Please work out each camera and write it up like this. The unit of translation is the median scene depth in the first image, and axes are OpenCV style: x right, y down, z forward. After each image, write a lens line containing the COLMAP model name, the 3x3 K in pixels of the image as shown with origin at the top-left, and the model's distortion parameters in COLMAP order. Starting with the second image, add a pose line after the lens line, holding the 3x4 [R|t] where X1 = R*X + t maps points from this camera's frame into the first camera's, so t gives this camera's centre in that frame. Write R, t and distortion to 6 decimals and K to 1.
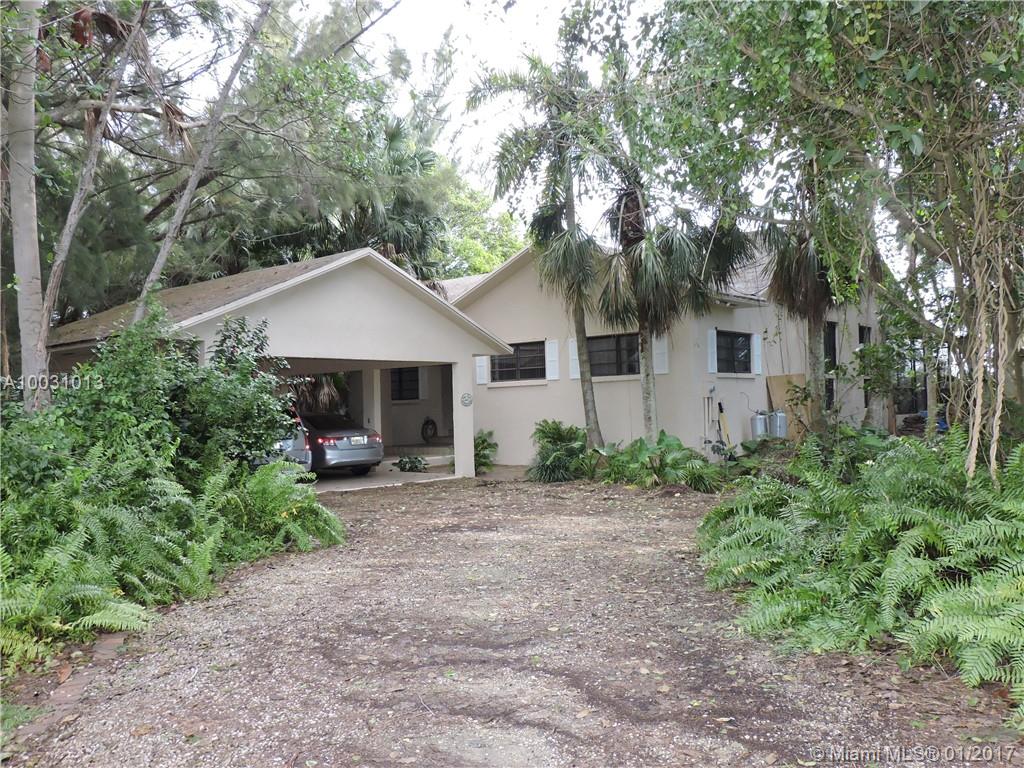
lens RADIAL K [[888.1, 0, 514.4], [0, 888.1, 379.5], [0, 0, 1]] dist [-0.000317, -0.004619]
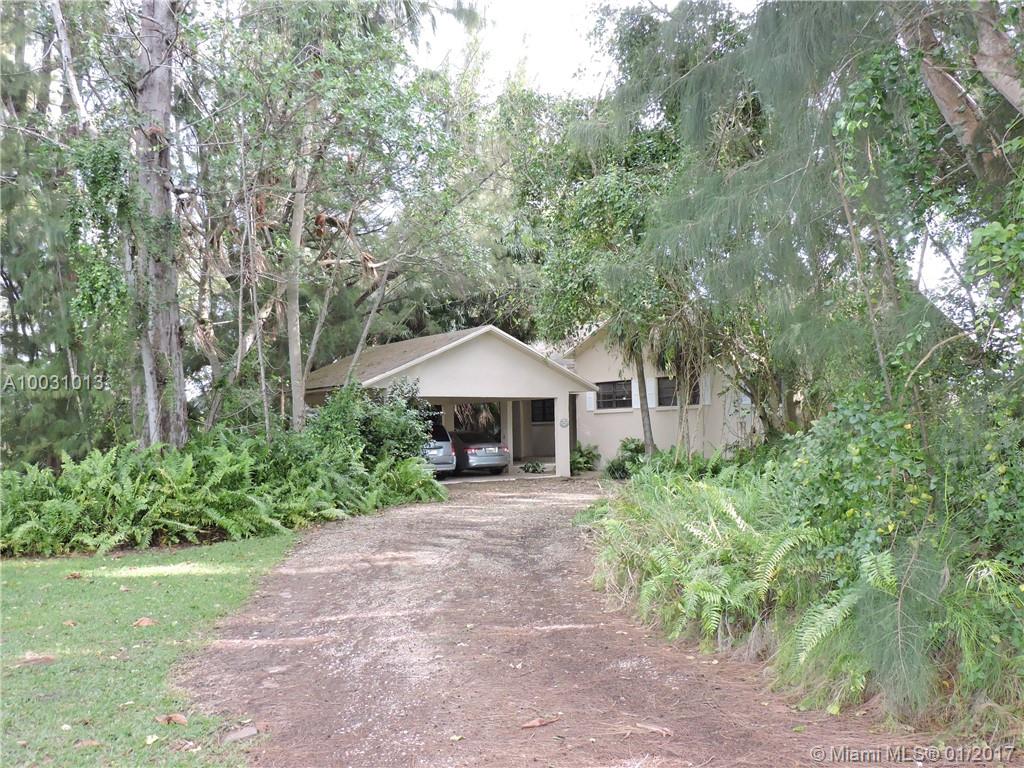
lens RADIAL K [[888.1, 0, 510.3], [0, 888.1, 386.4], [0, 0, 1]] dist [-0.000317, -0.004619]
pose [[0.971255, -0.004850, -0.237992, 0.390541], [0.001883, 0.999918, -0.012695, -0.036114], [0.238034, 0.011882, 0.971184, -0.812049]]
